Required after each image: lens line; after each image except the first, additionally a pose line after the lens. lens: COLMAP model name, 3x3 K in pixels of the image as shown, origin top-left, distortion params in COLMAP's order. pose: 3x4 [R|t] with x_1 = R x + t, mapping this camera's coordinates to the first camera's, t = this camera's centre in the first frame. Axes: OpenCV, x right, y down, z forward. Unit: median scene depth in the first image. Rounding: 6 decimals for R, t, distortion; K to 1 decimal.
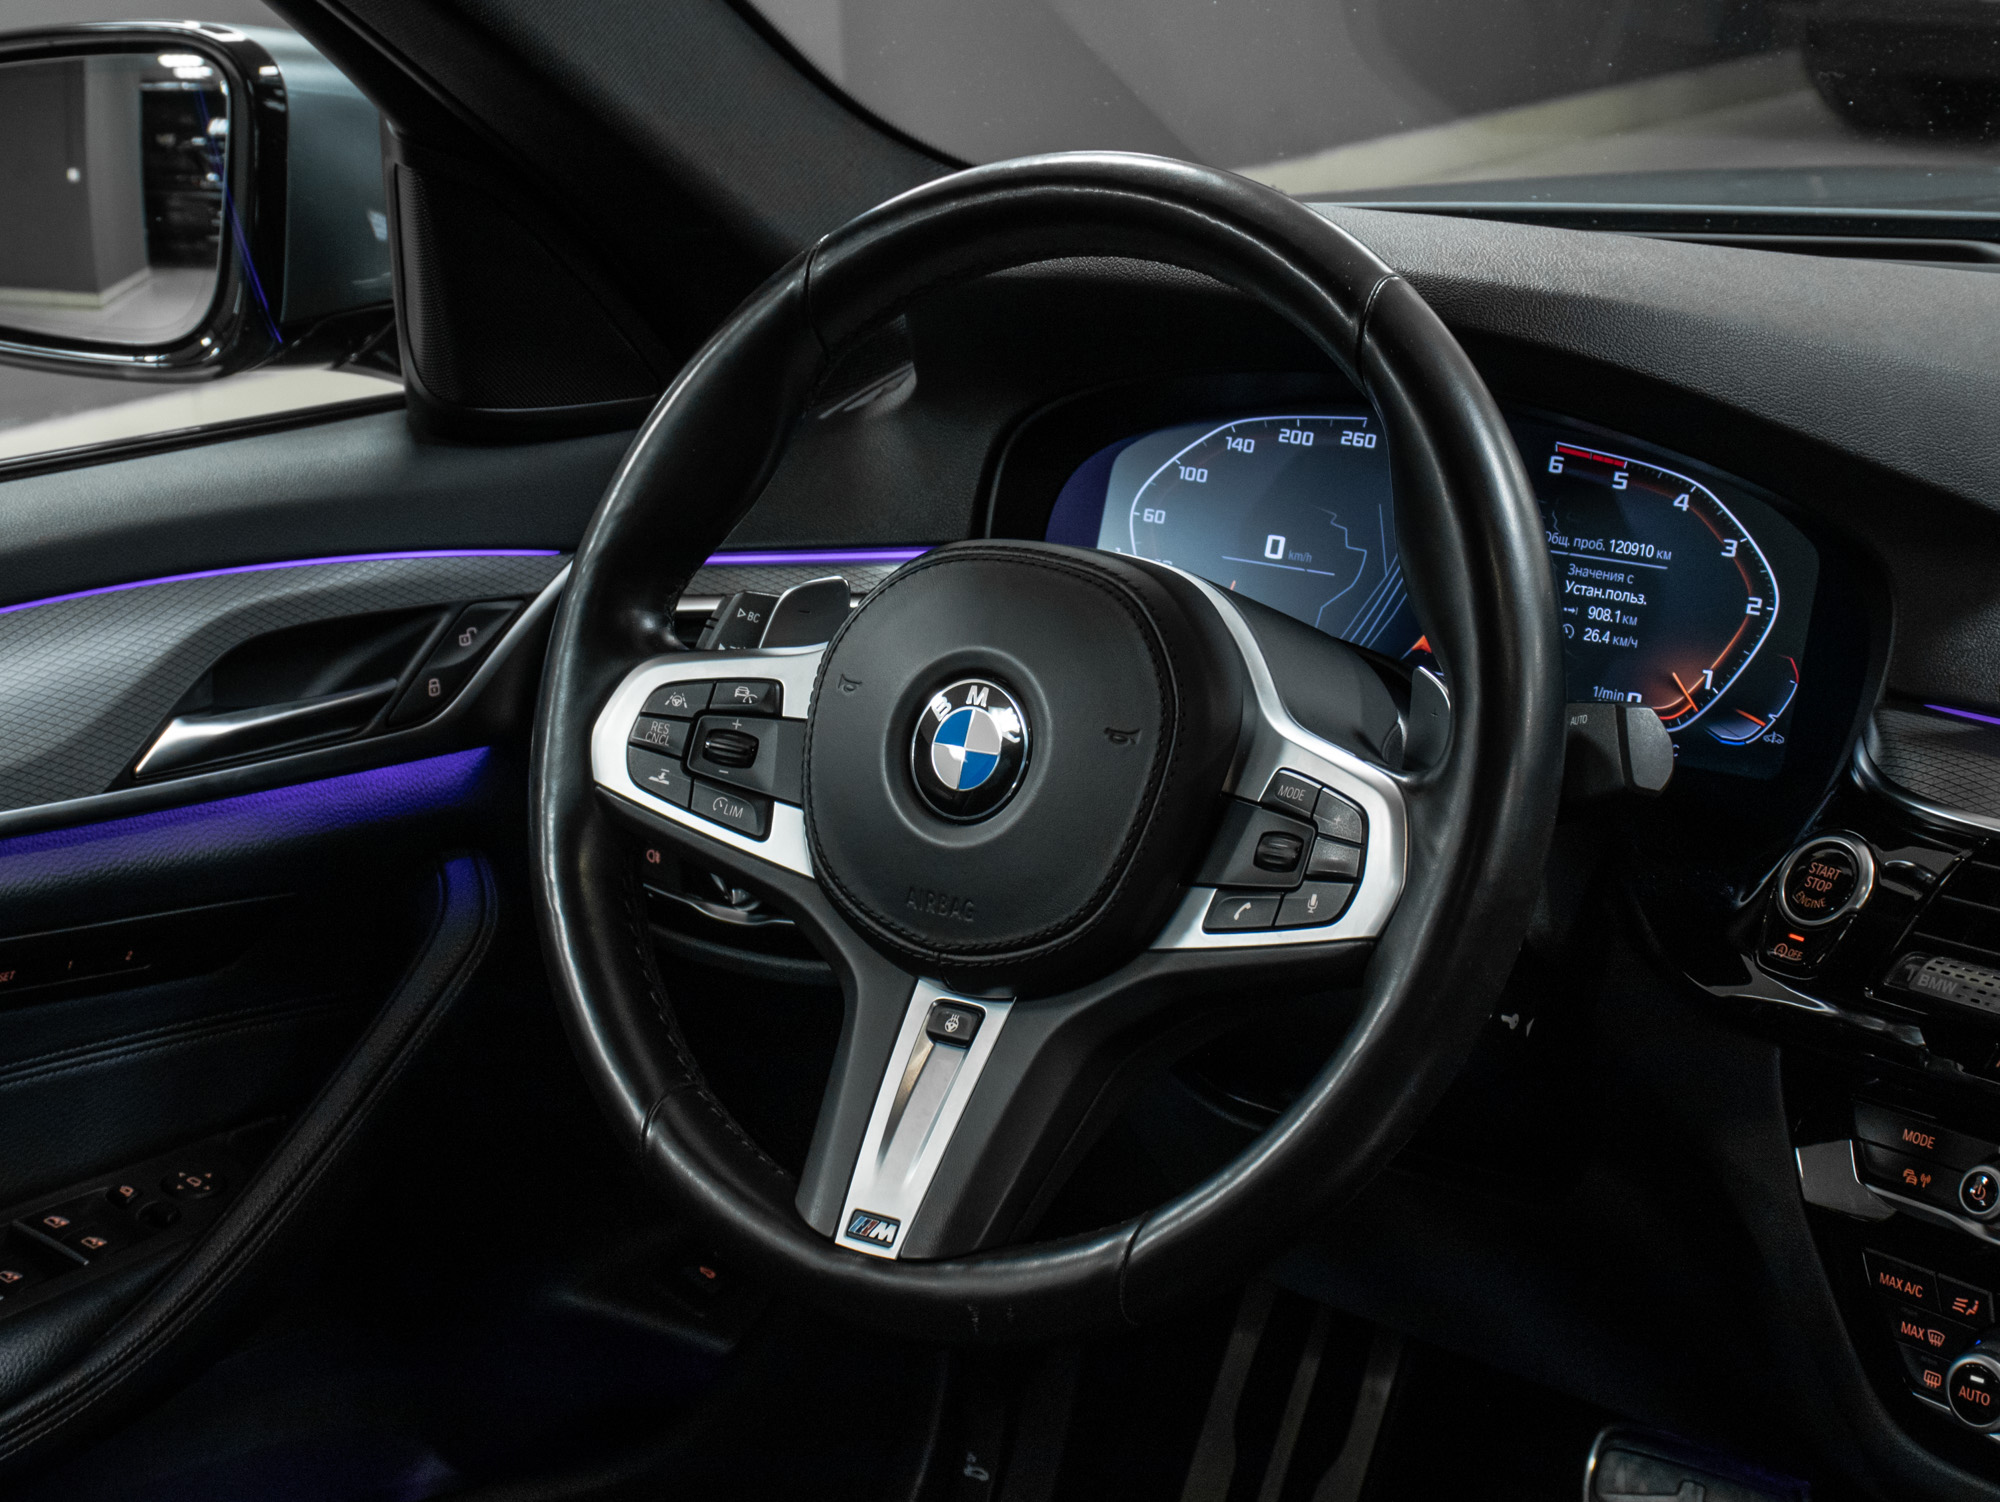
lens RADIAL K [[3927.7, 0, 1000.0], [0, 3927.7, 751.0], [0, 0, 1]] dist [-0.003985, 0.399996]
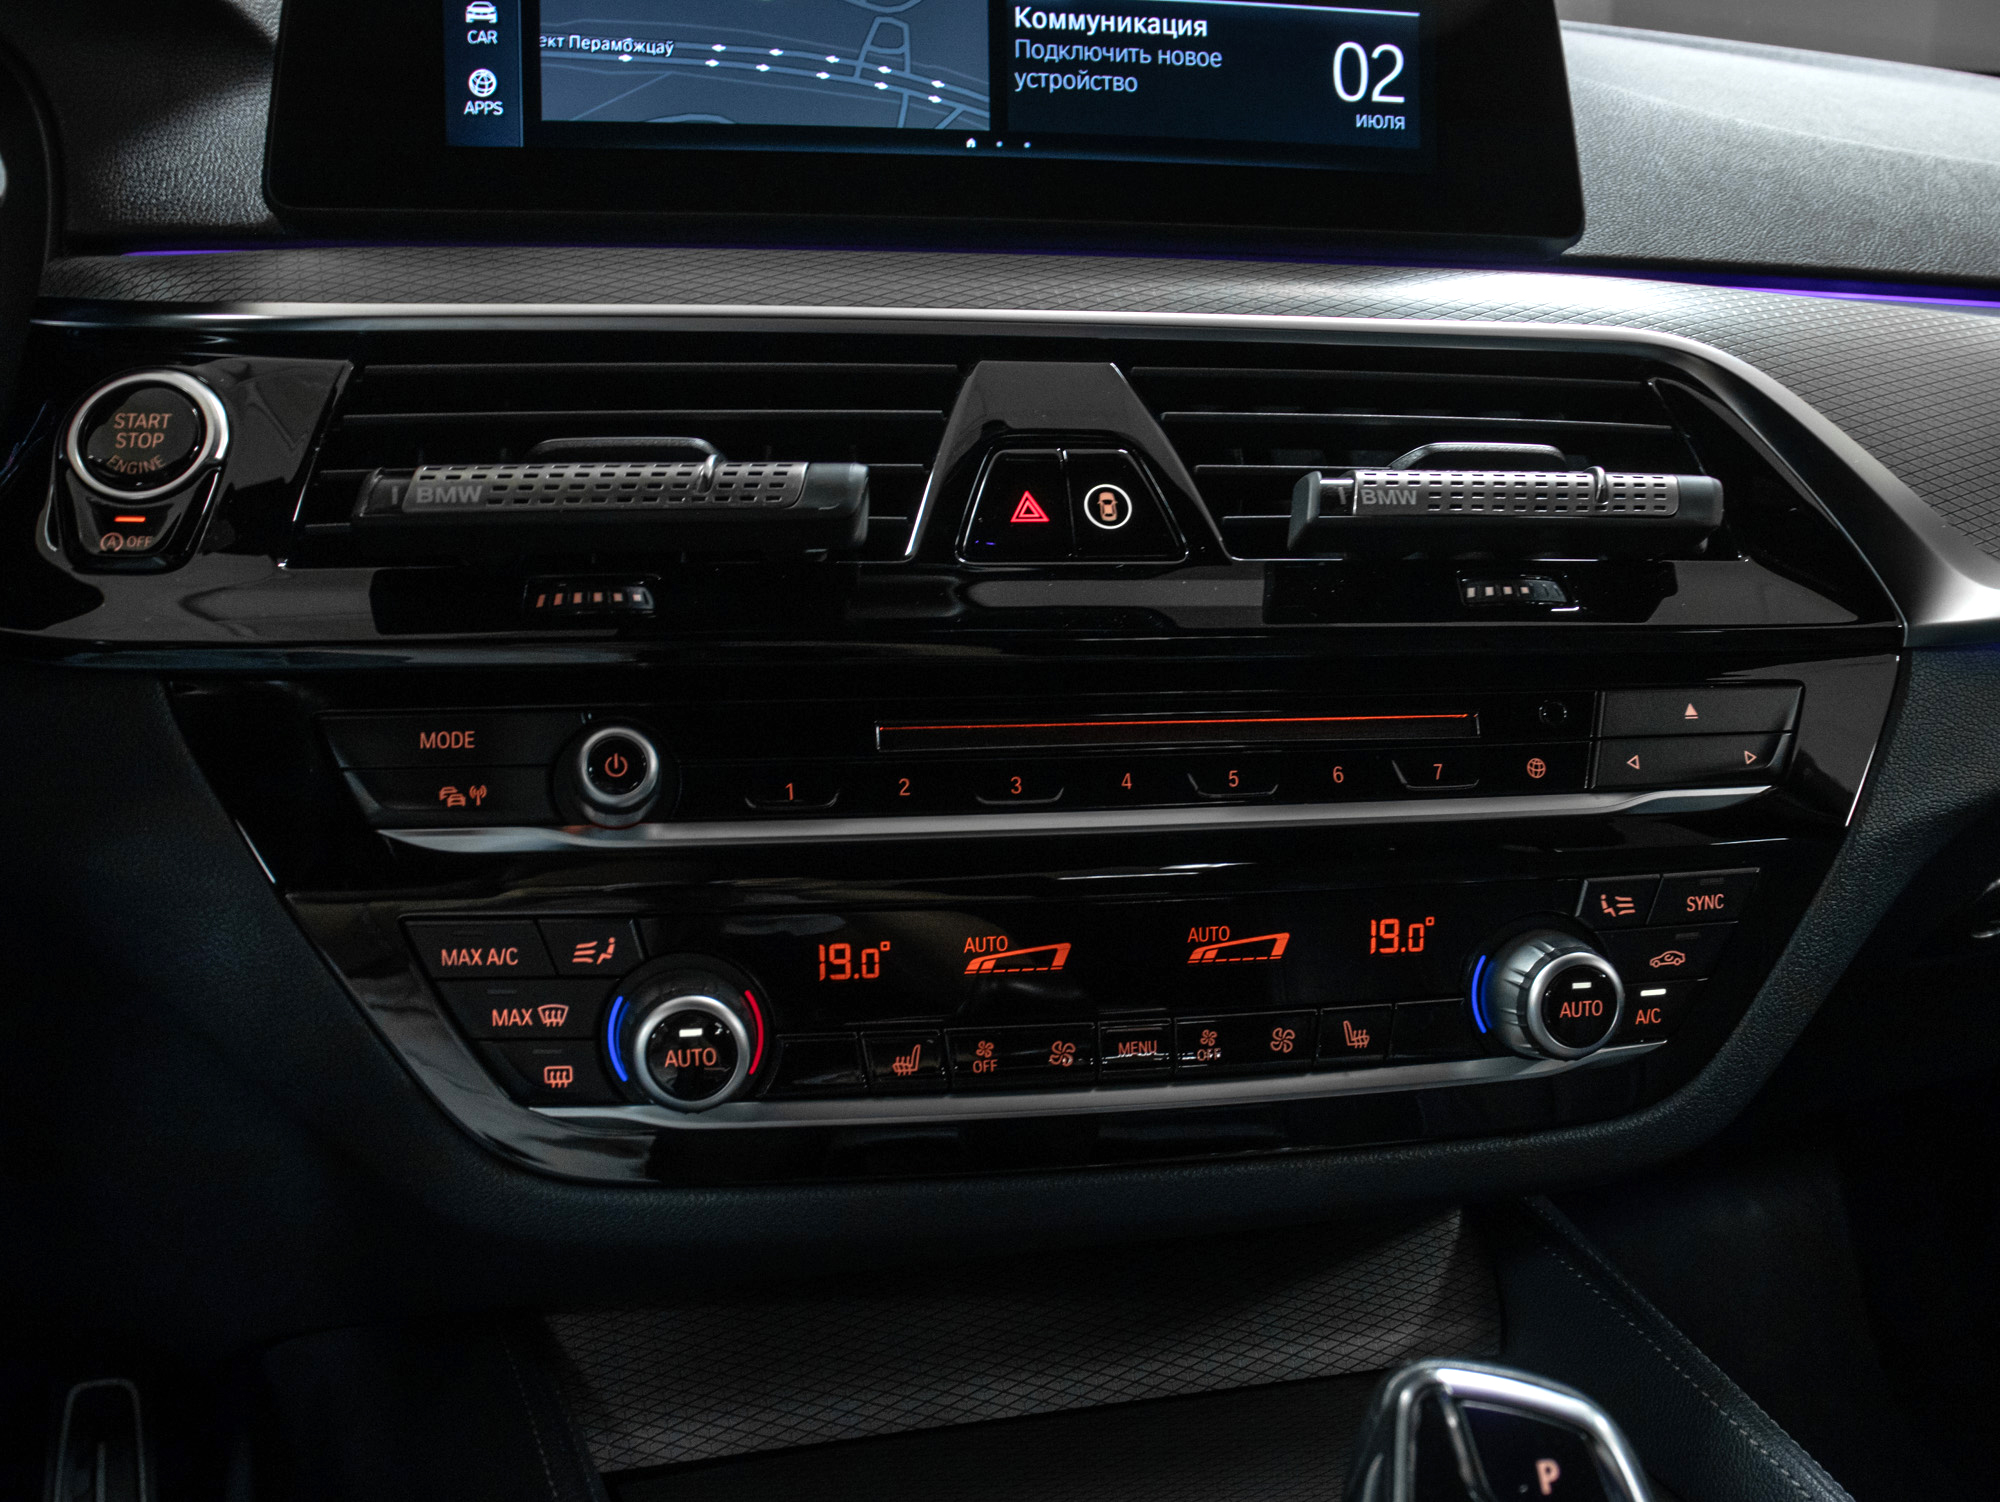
lens RADIAL K [[2179.9, 0, 1037.6], [0, 2179.9, 878.2], [0, 0, 1]] dist [-0.138699, 0.016852]
pose [[0.534186, -0.194057, 0.822792, -0.018771], [0.200966, 0.974545, 0.099374, 0.105801], [-0.821132, 0.112269, 0.559587, 0.719550]]
